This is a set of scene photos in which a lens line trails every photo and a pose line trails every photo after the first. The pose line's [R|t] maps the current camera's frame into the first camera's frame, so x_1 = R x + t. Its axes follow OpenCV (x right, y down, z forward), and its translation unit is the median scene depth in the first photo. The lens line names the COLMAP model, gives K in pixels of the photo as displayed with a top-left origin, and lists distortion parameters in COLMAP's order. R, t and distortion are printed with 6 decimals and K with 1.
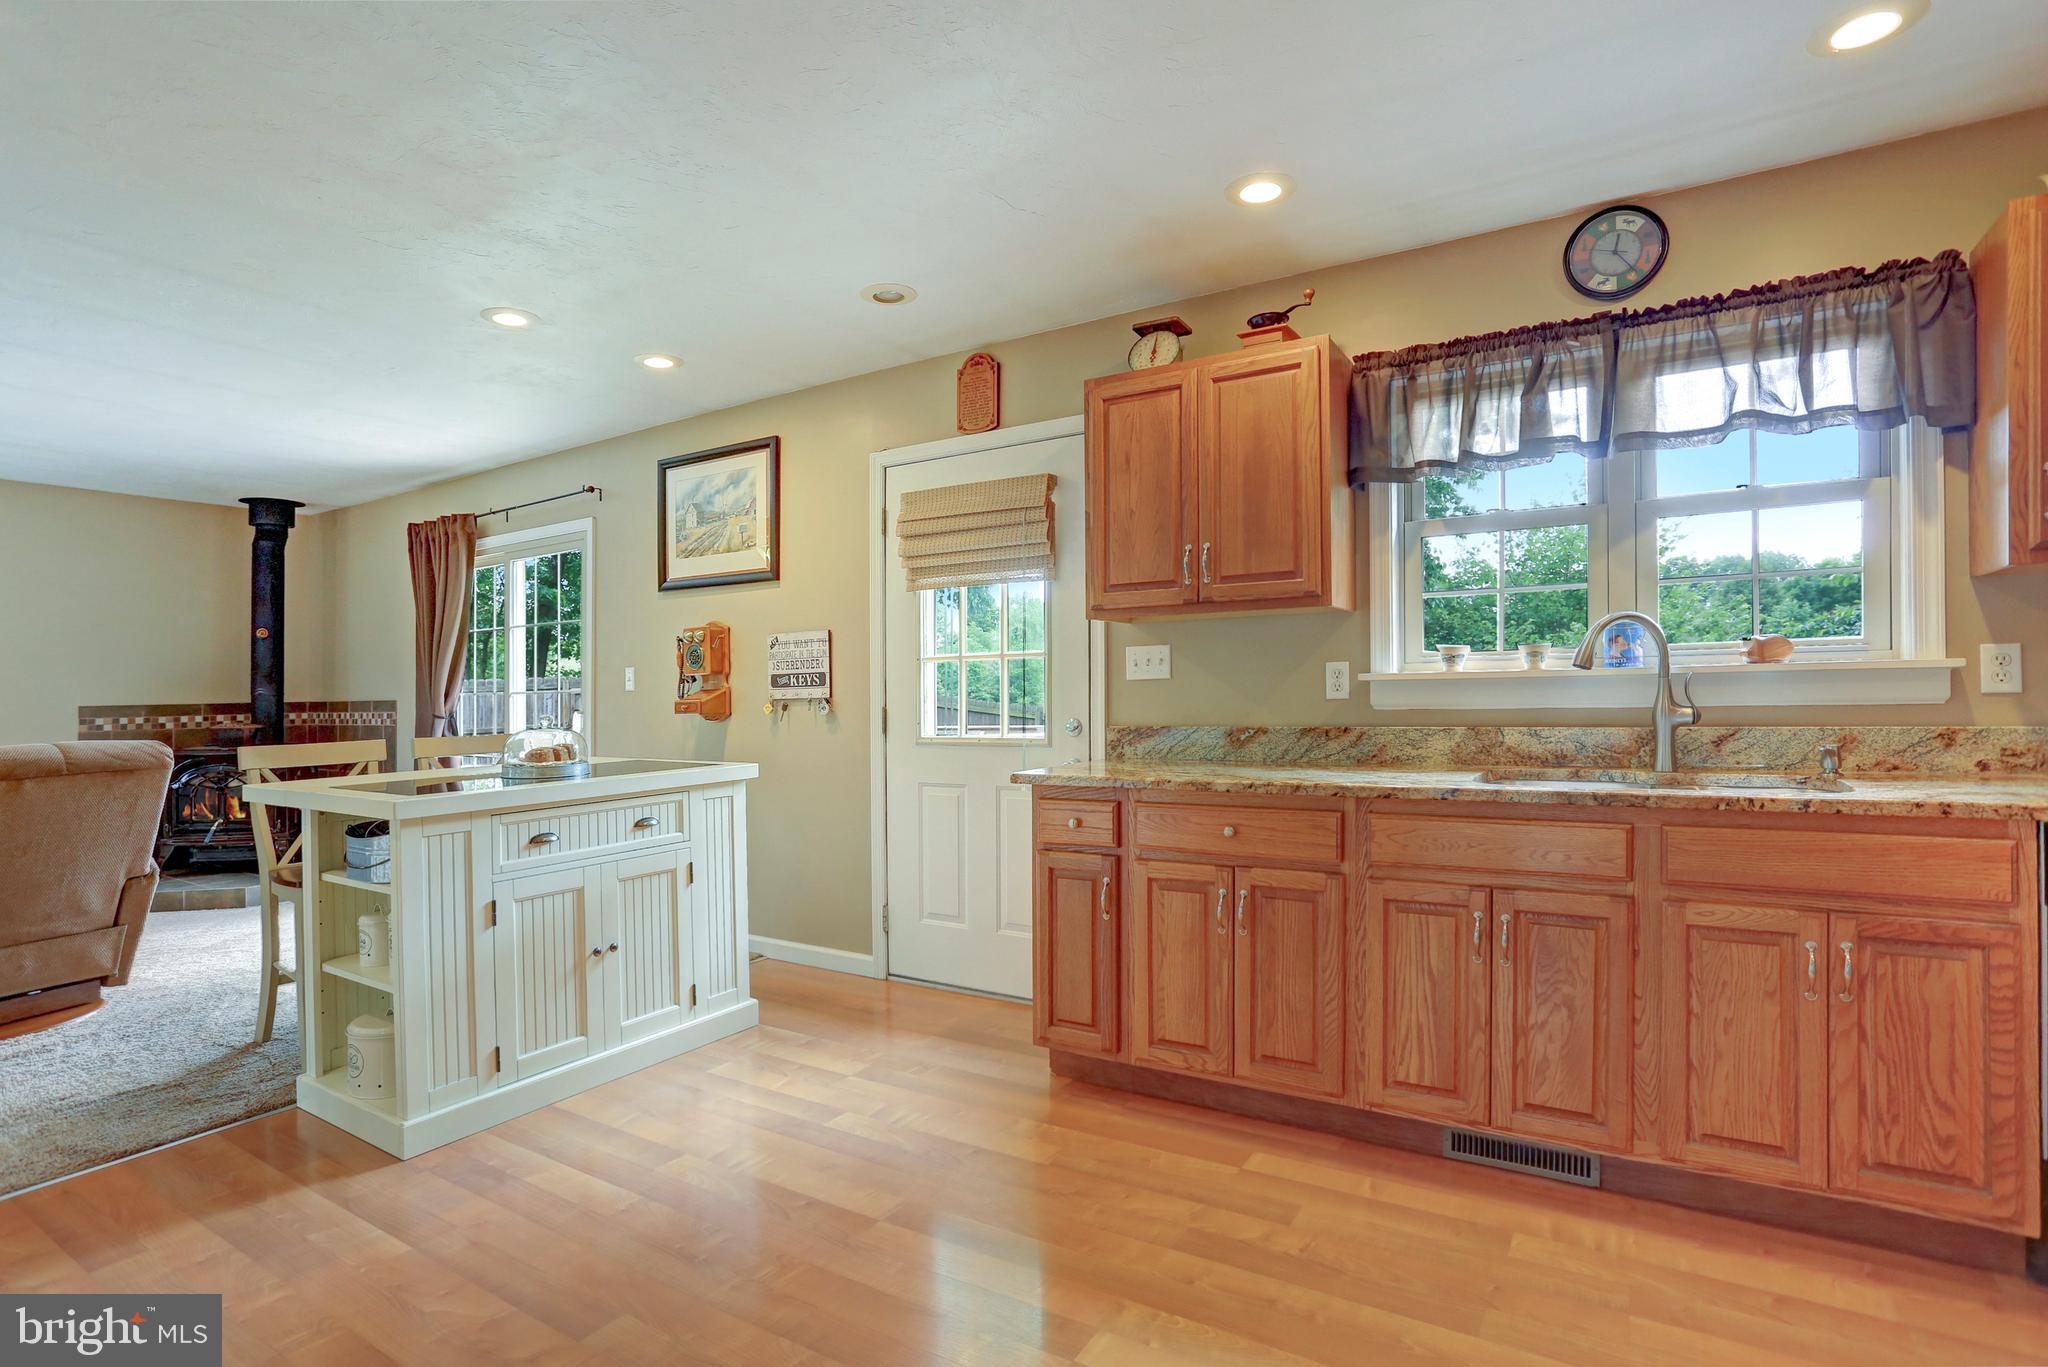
lens RADIAL K [[1028.7, 0, 1031.0], [0, 1028.7, 661.6], [0, 0, 1]] dist [-0.054105, 0.020231]
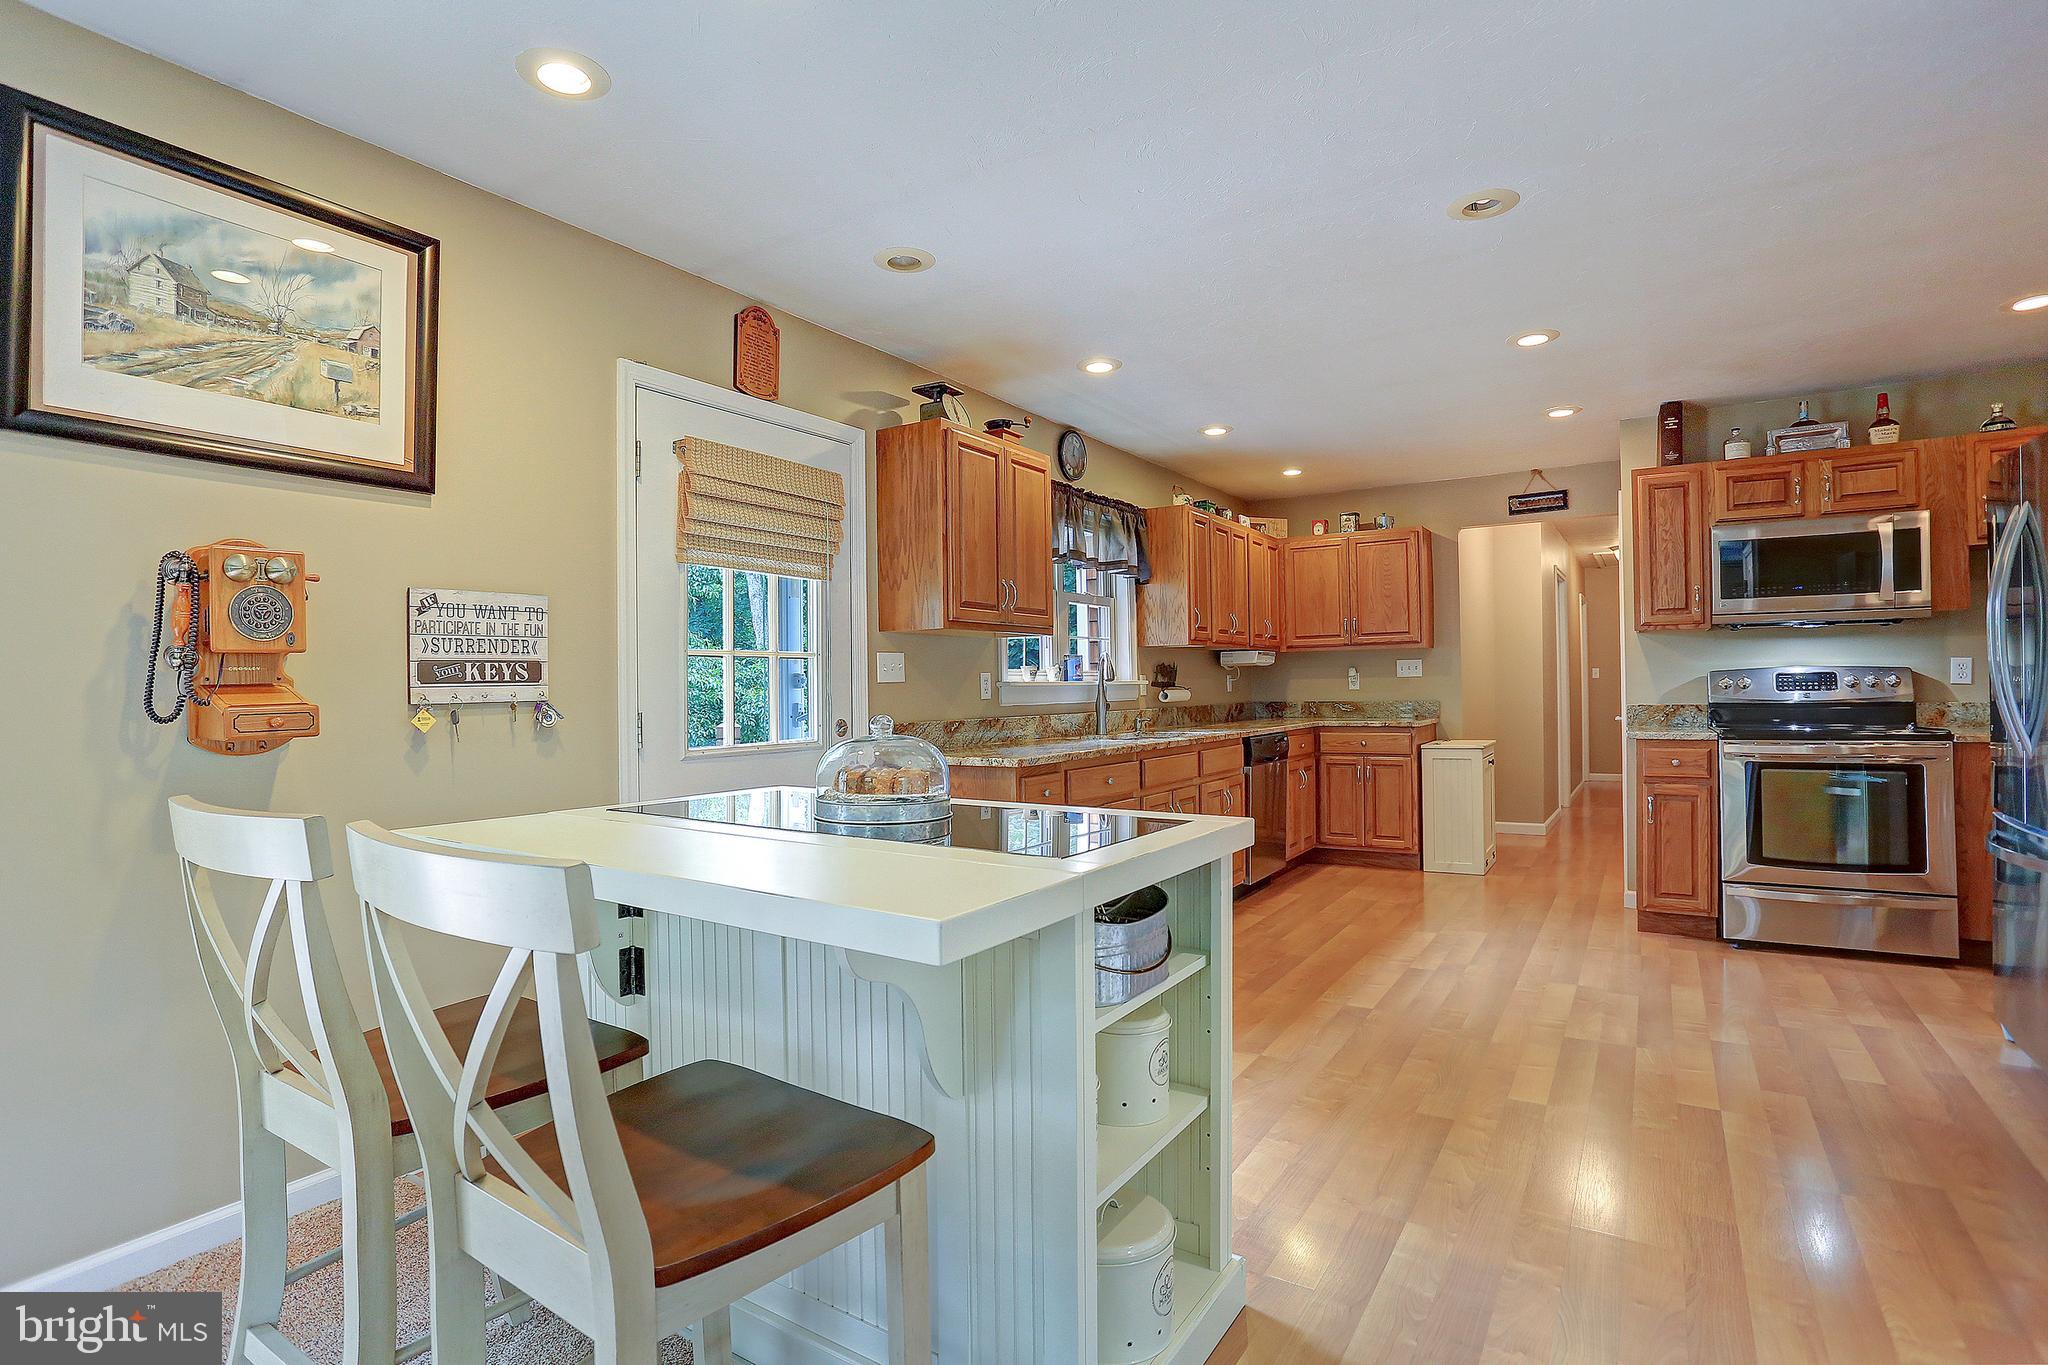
lens RADIAL K [[1028.7, 0, 1018.2], [0, 1028.7, 673.6], [0, 0, 1]] dist [-0.054105, 0.020231]
pose [[-0.001622, 0.032730, 0.999463, -0.796528], [-0.013283, 0.999375, -0.032748, 0.033272], [-0.999910, -0.013329, -0.001186, 0.673090]]
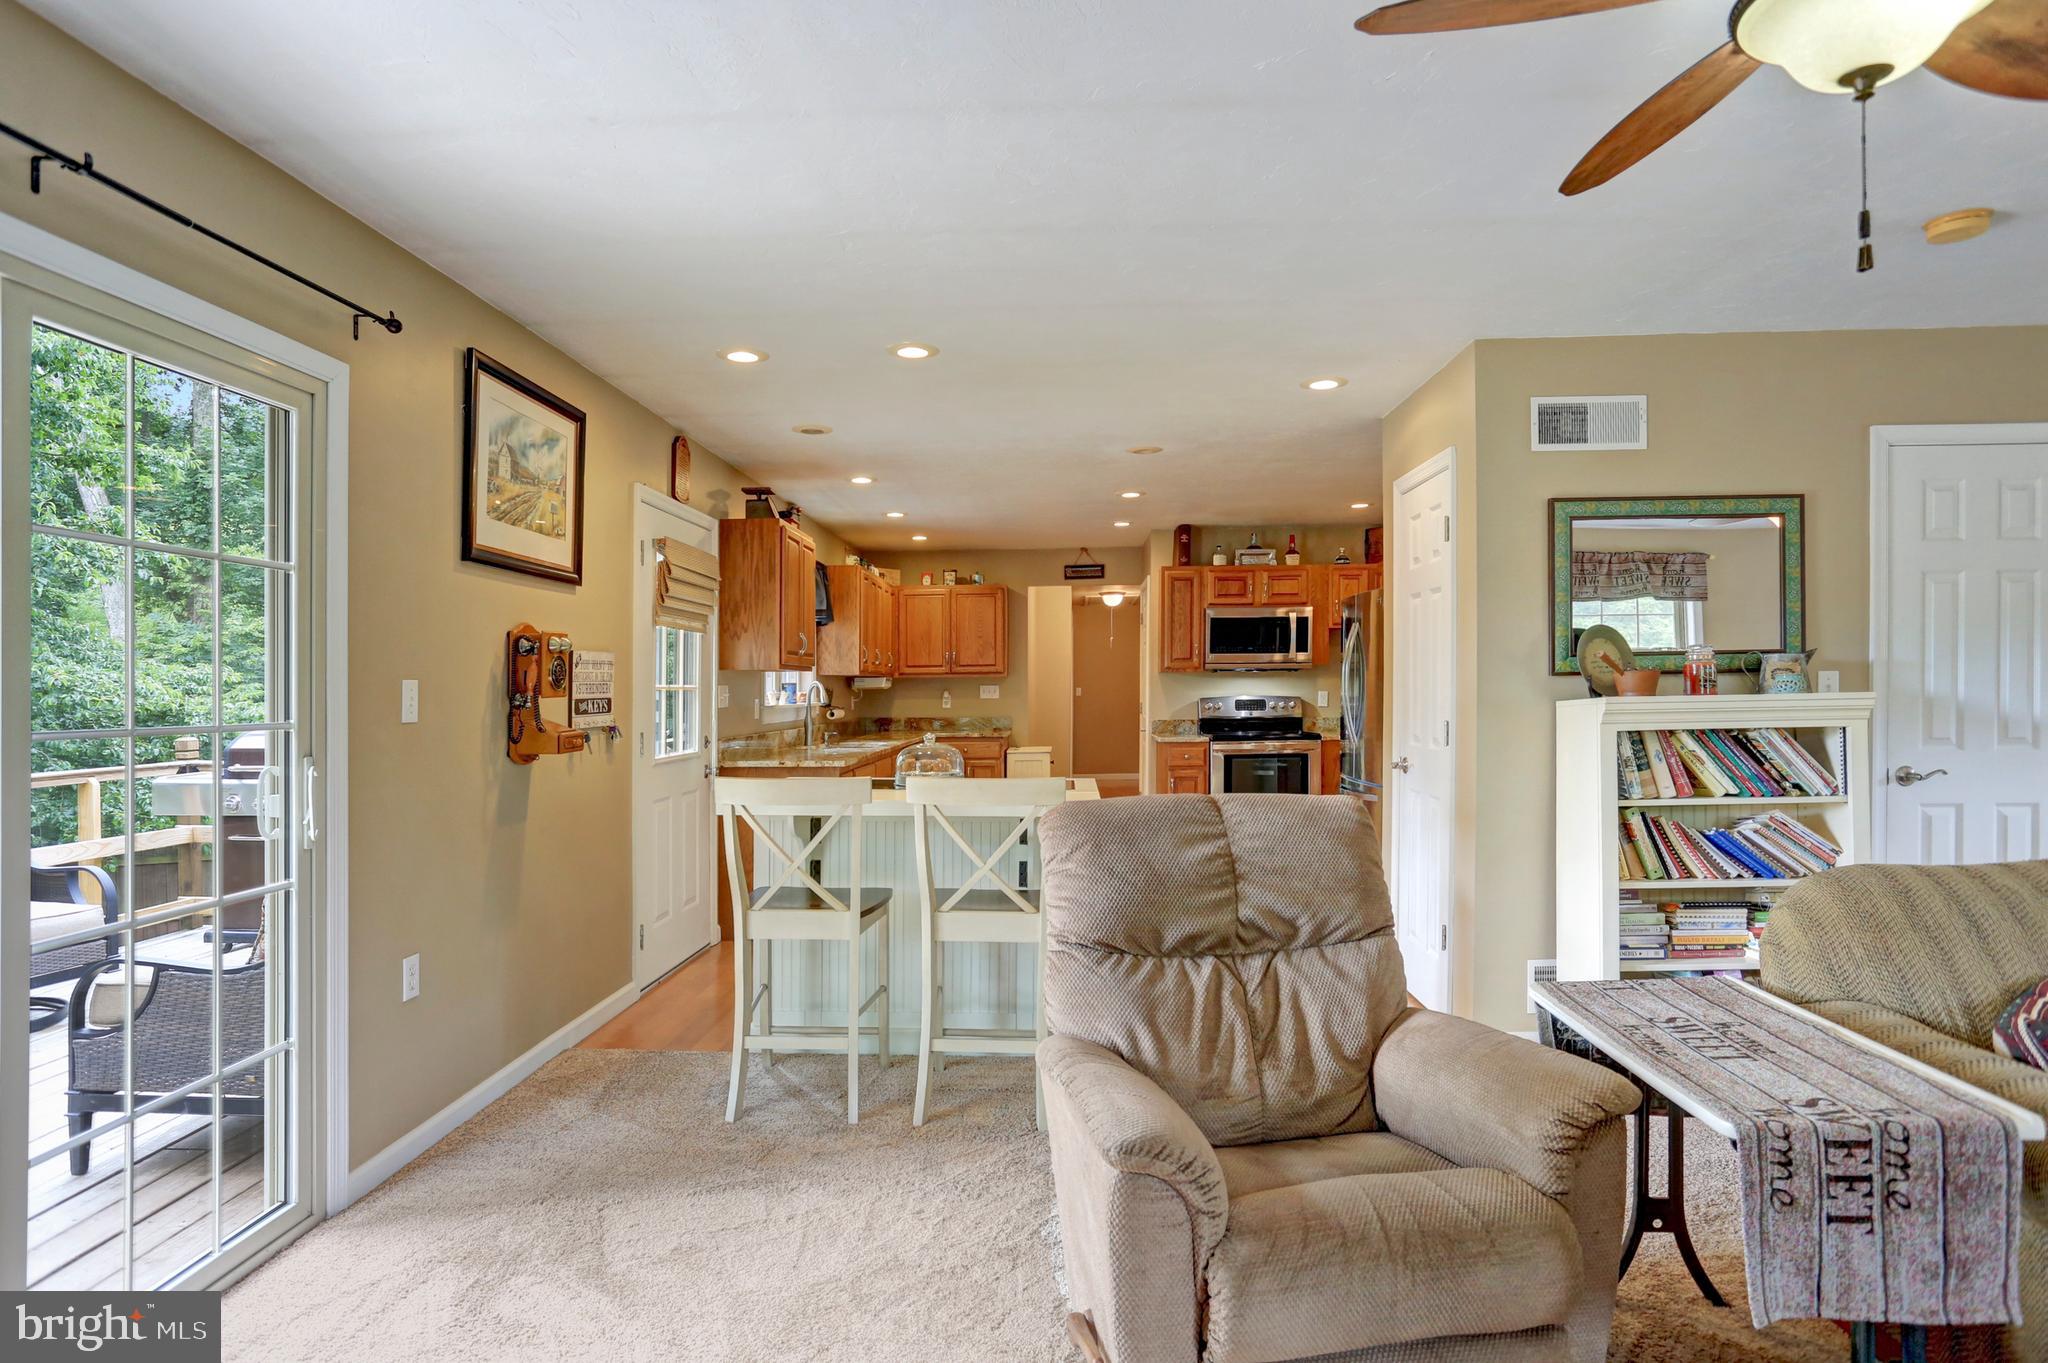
lens RADIAL K [[1145.5, 0, 1047.0], [0, 1145.5, 664.6], [0, 0, 1]] dist [-0.033133, 0.016263]
pose [[-0.519520, 0.043018, 0.853374, -1.223581], [-0.003636, 0.998611, -0.052553, 0.031110], [-0.854450, -0.030406, -0.518643, 1.147464]]
